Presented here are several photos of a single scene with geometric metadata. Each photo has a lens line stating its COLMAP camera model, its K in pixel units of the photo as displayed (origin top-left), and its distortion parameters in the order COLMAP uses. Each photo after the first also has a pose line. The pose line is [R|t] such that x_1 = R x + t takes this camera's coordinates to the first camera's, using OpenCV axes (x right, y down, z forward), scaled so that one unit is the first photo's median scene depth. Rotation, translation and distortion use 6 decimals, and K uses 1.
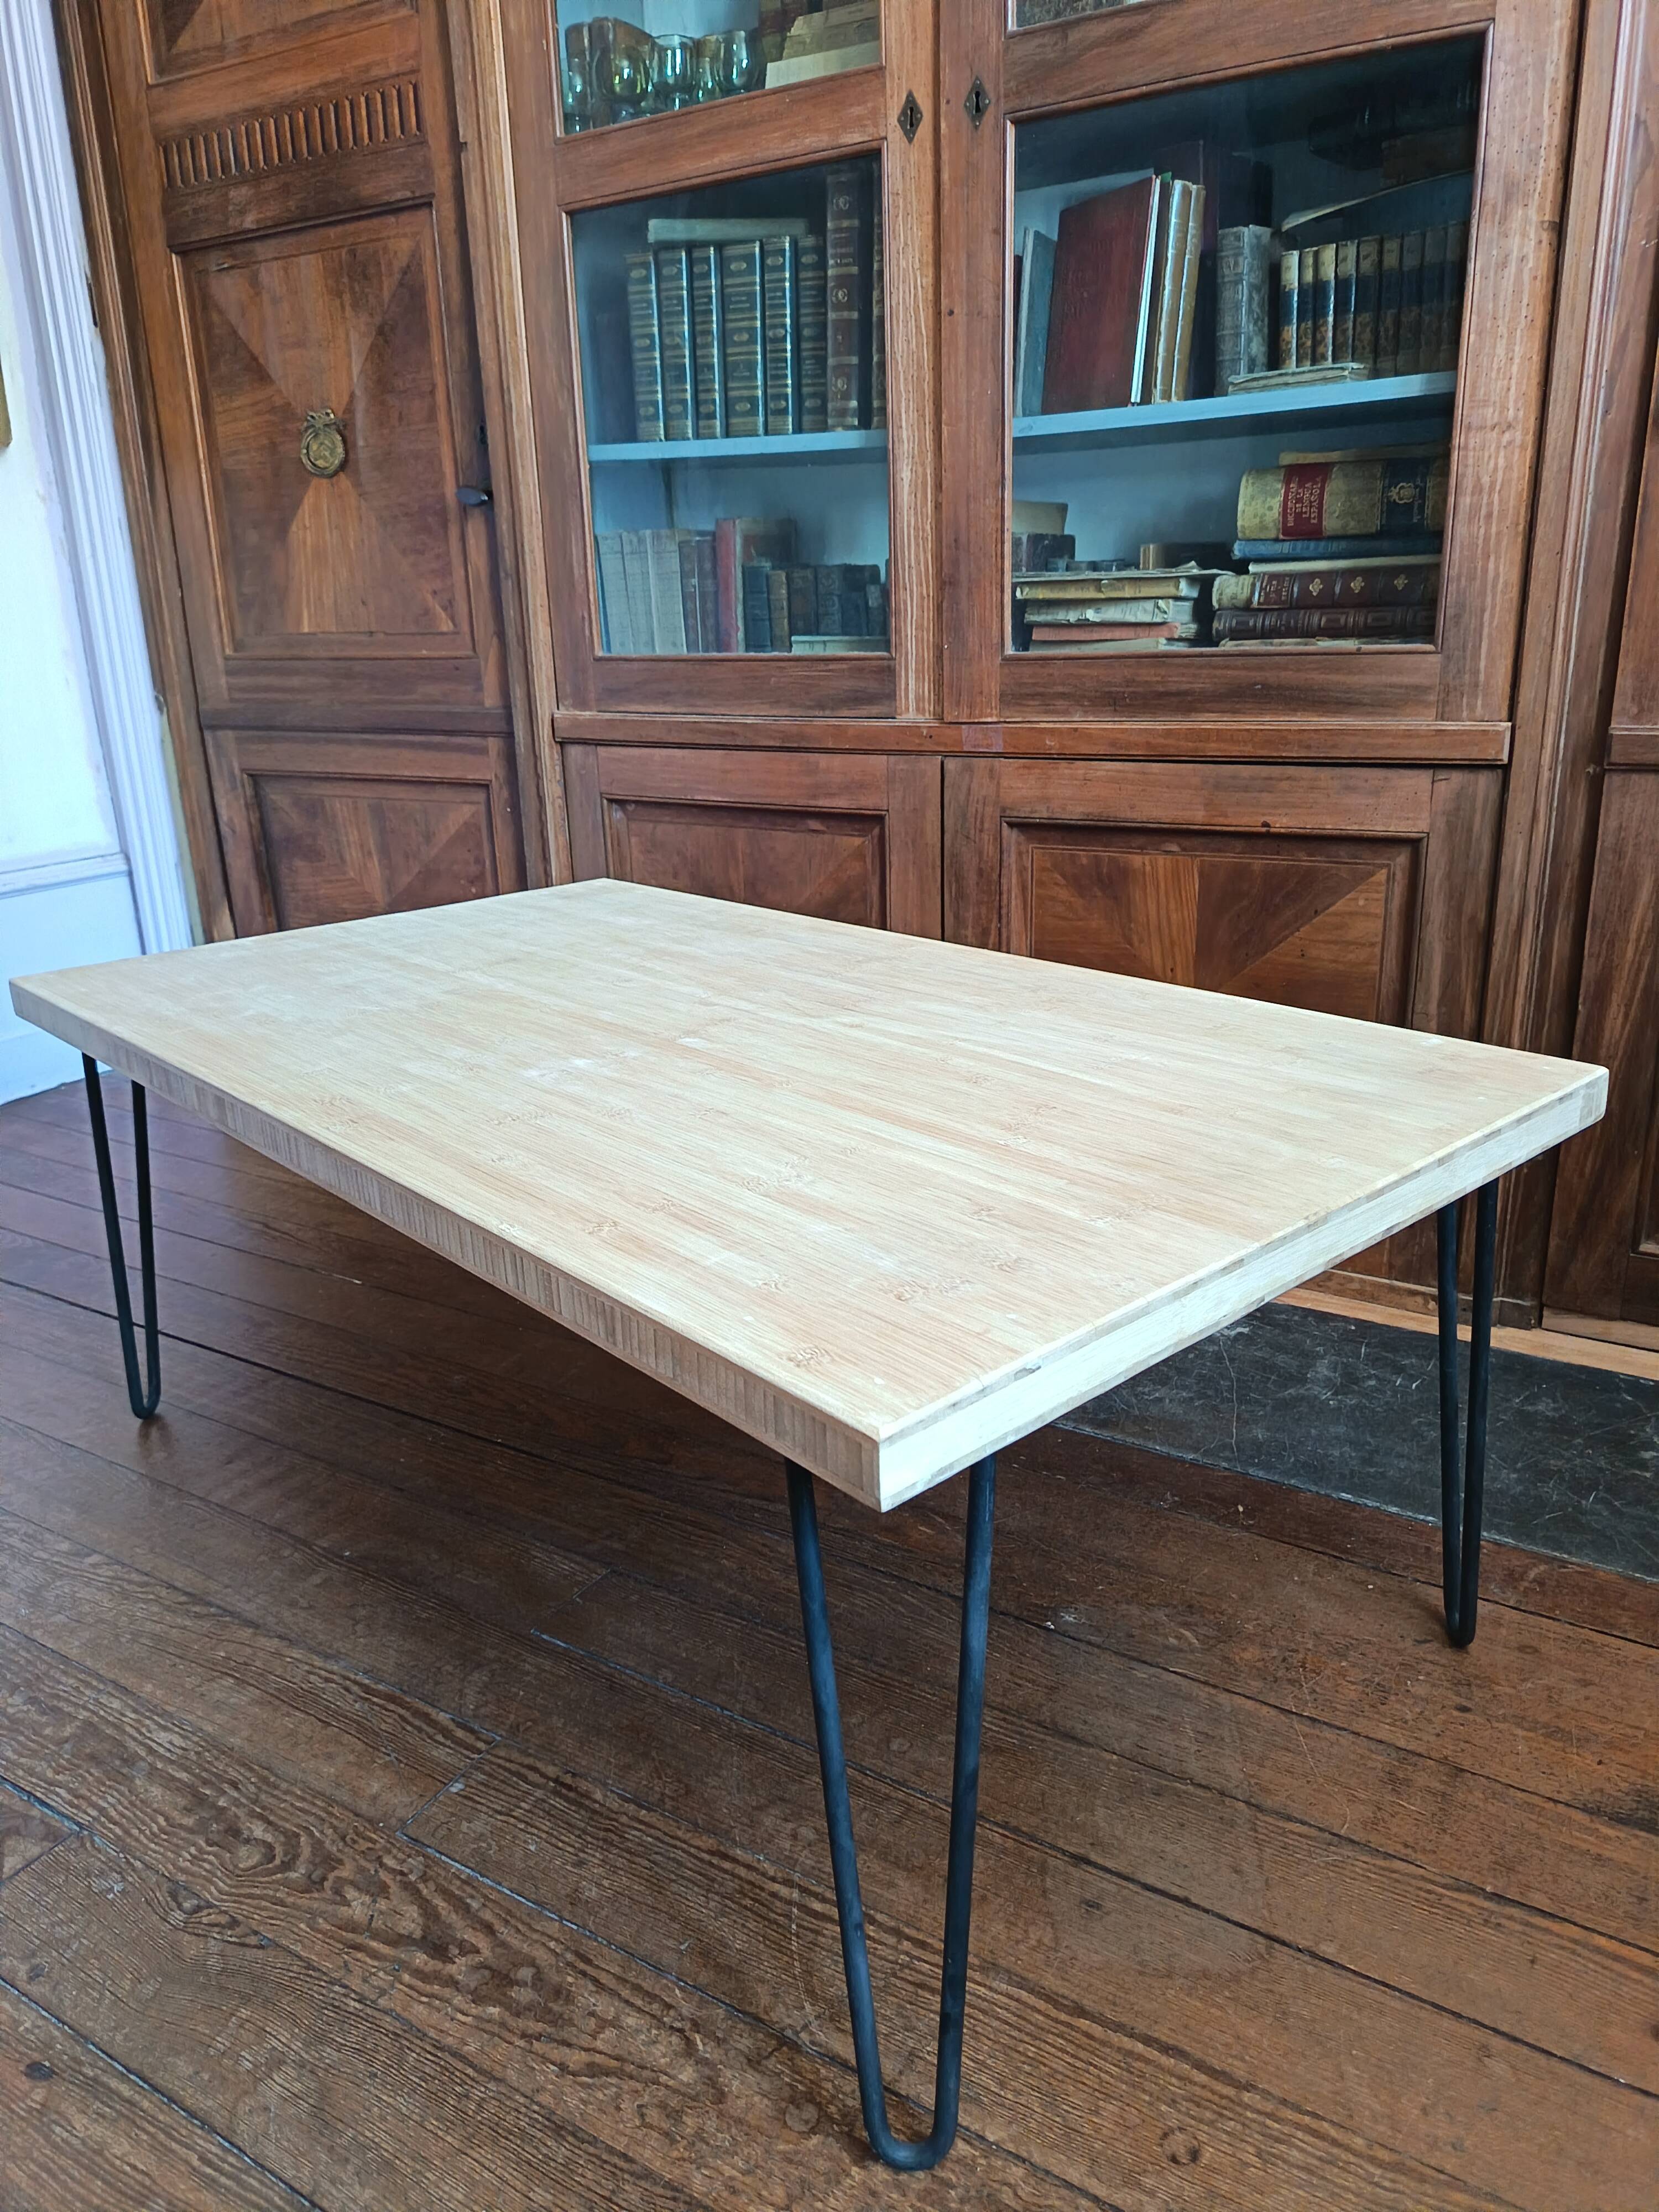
lens RADIAL K [[1552.4, 0, 826.5], [0, 1552.4, 1098.2], [0, 0, 1]] dist [0.015690, -0.030638]
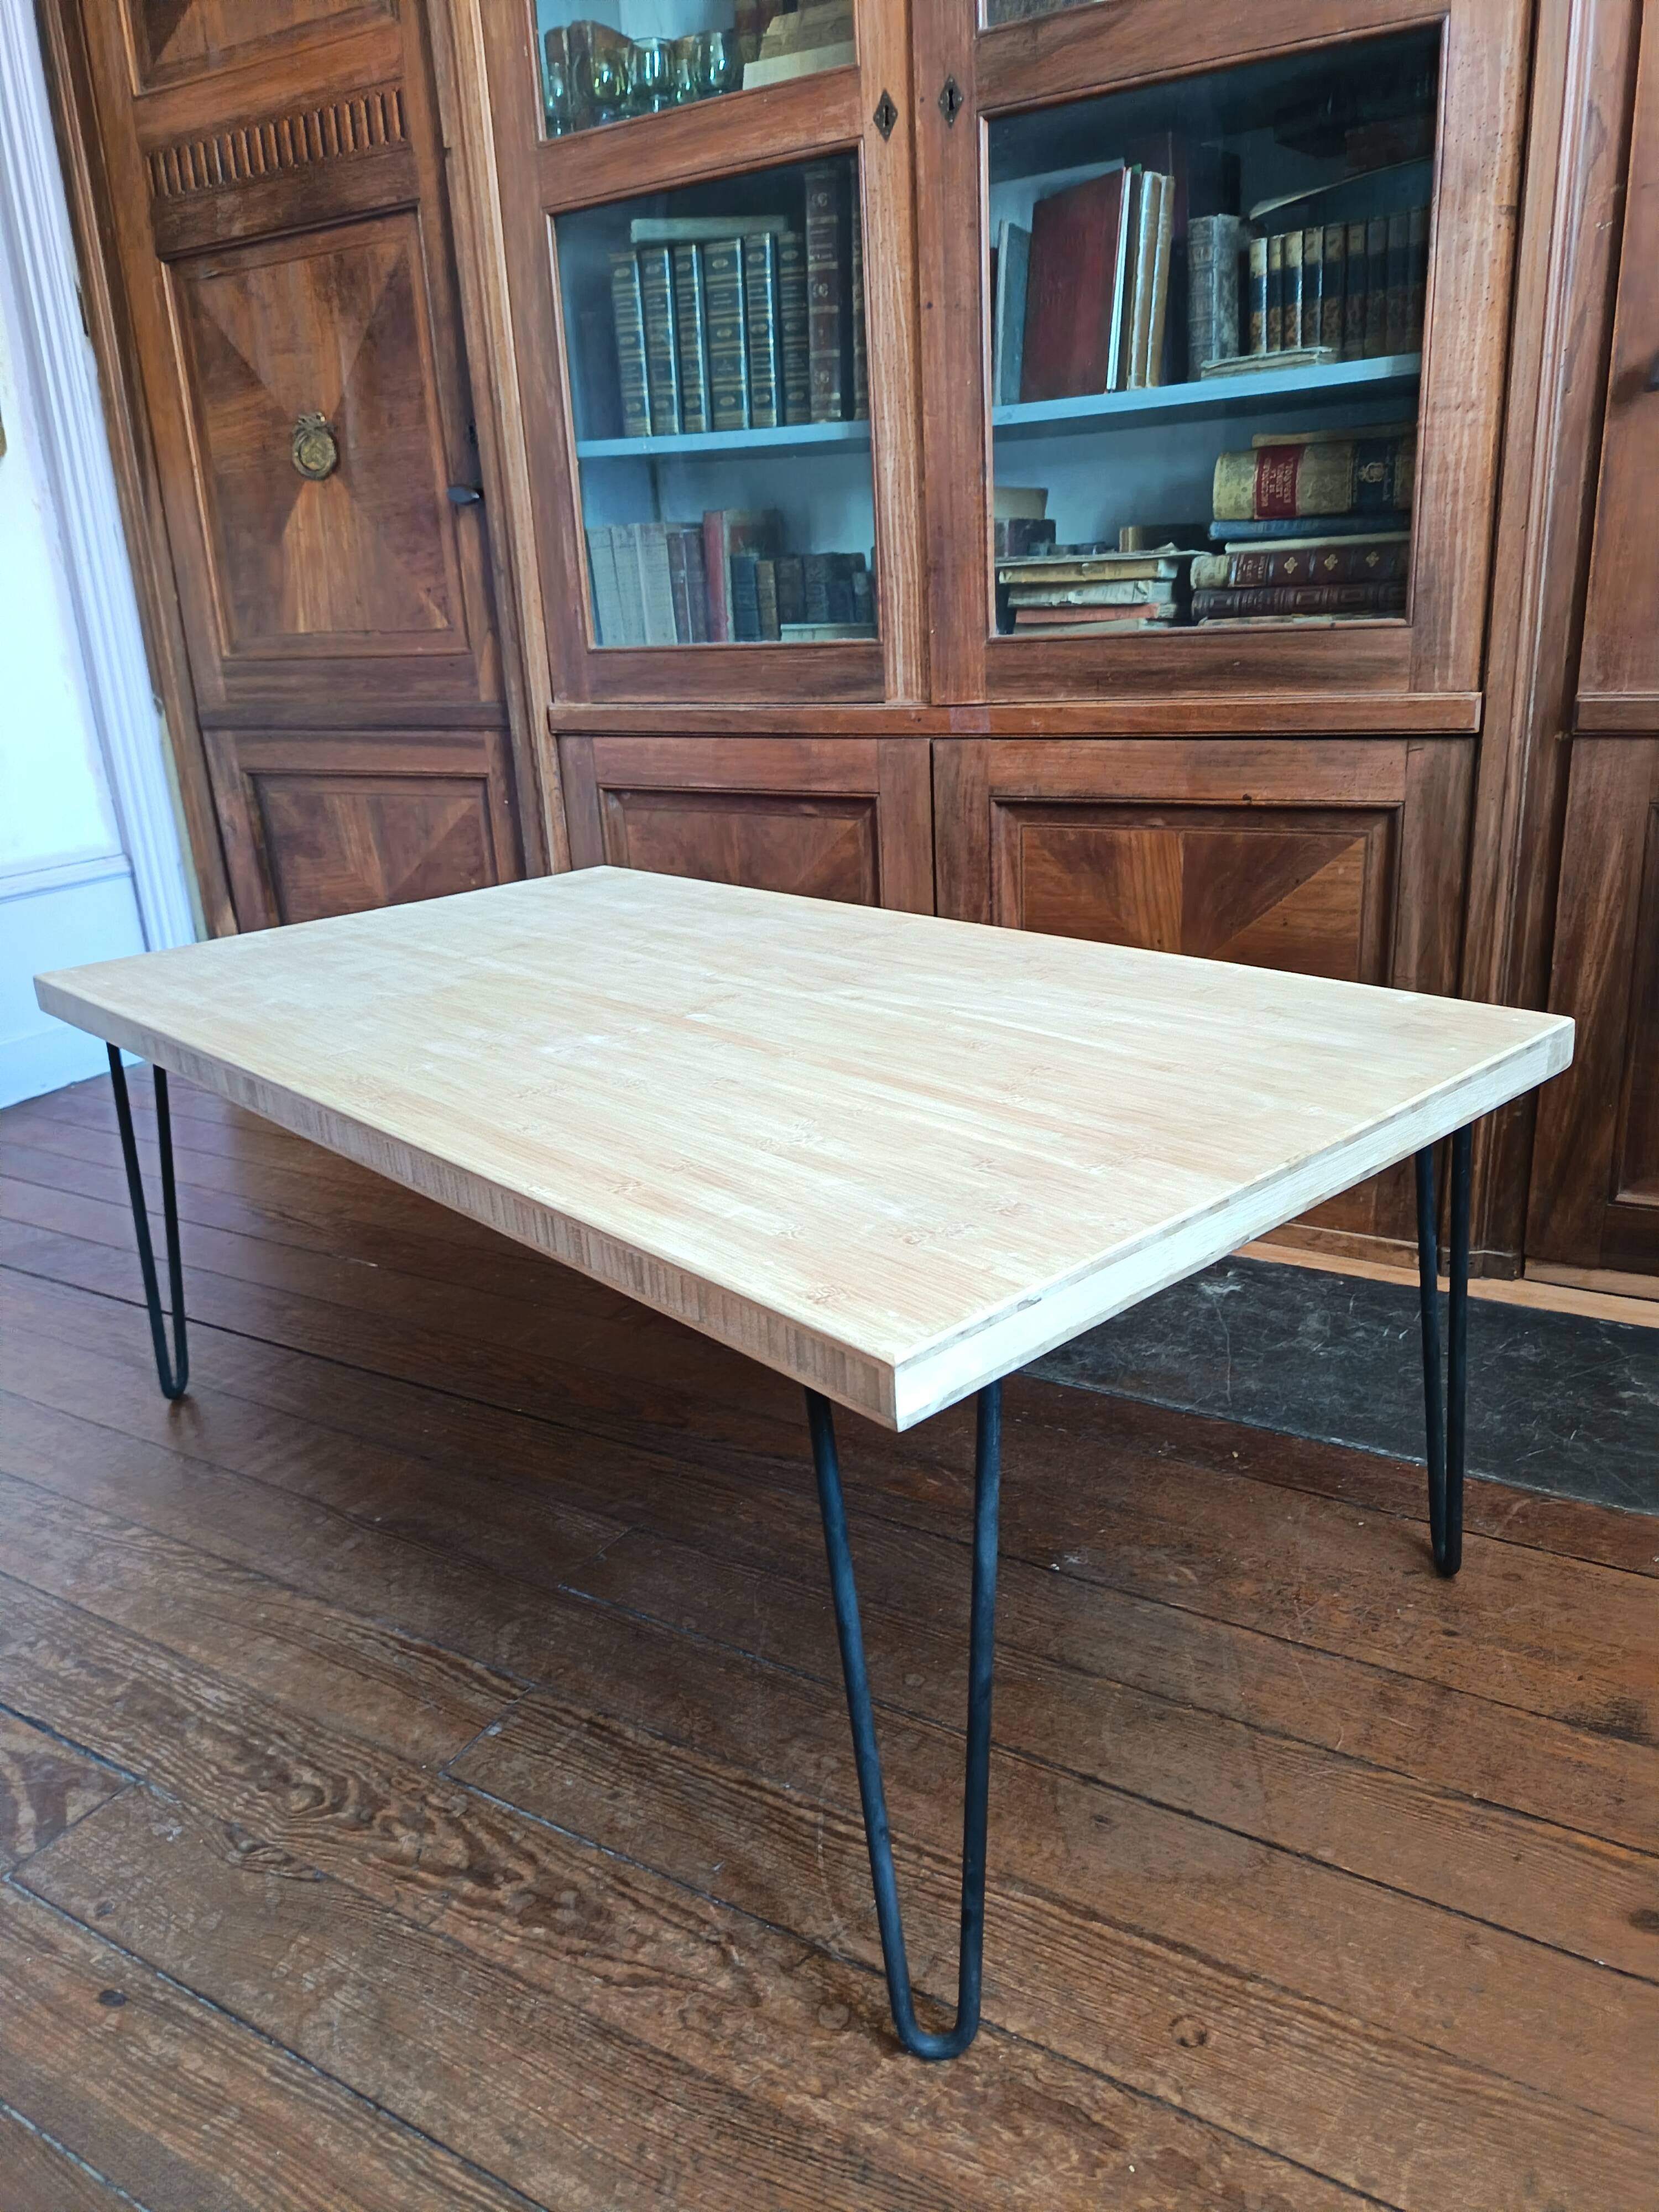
lens RADIAL K [[1552.4, 0, 827.1], [0, 1552.4, 1102.3], [0, 0, 1]] dist [0.015690, -0.030638]
pose [[0.999696, -0.024222, 0.004637, -0.006544], [0.024180, 0.999668, 0.008934, 0.012490], [-0.004852, -0.008819, 0.999949, -0.039065]]
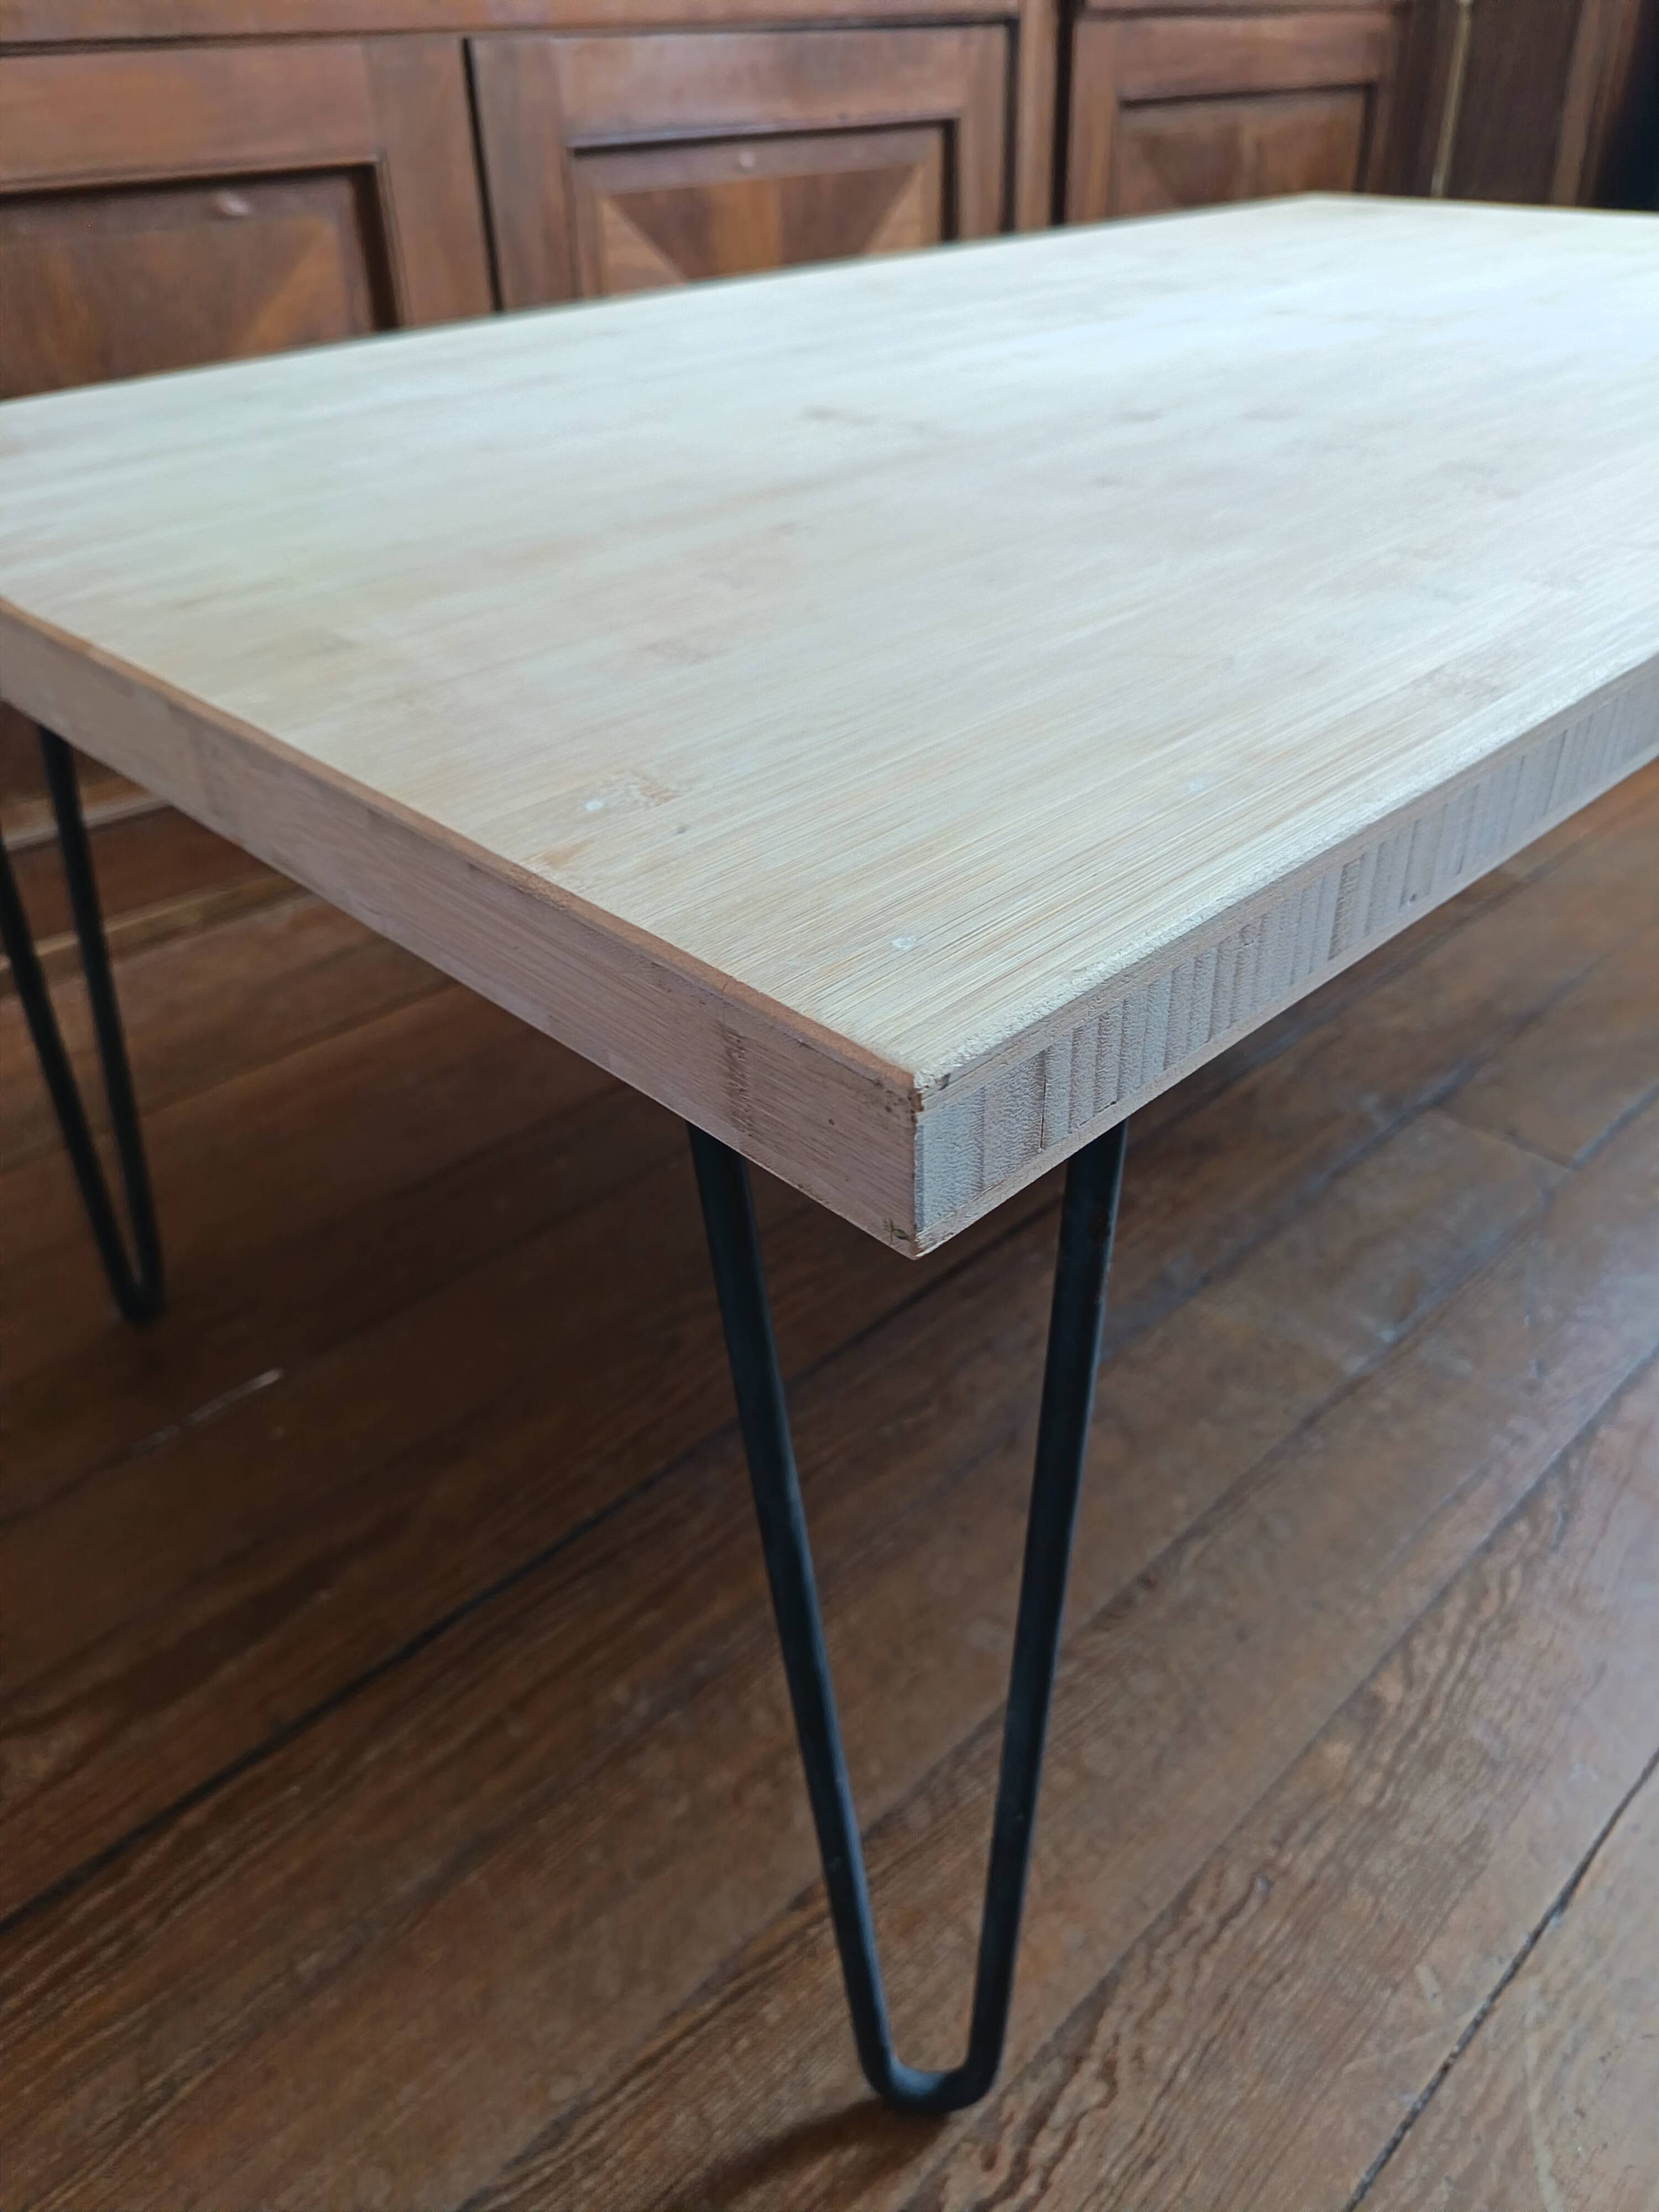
lens RADIAL K [[1593.8, 0, 838.9], [0, 1593.8, 1091.4], [0, 0, 1]] dist [-0.028950, 0.008369]
pose [[0.250530, -0.513639, 0.820616, -0.833937], [0.319212, 0.844072, 0.430866, -0.126796], [-0.913968, 0.154006, 0.375425, 0.971535]]
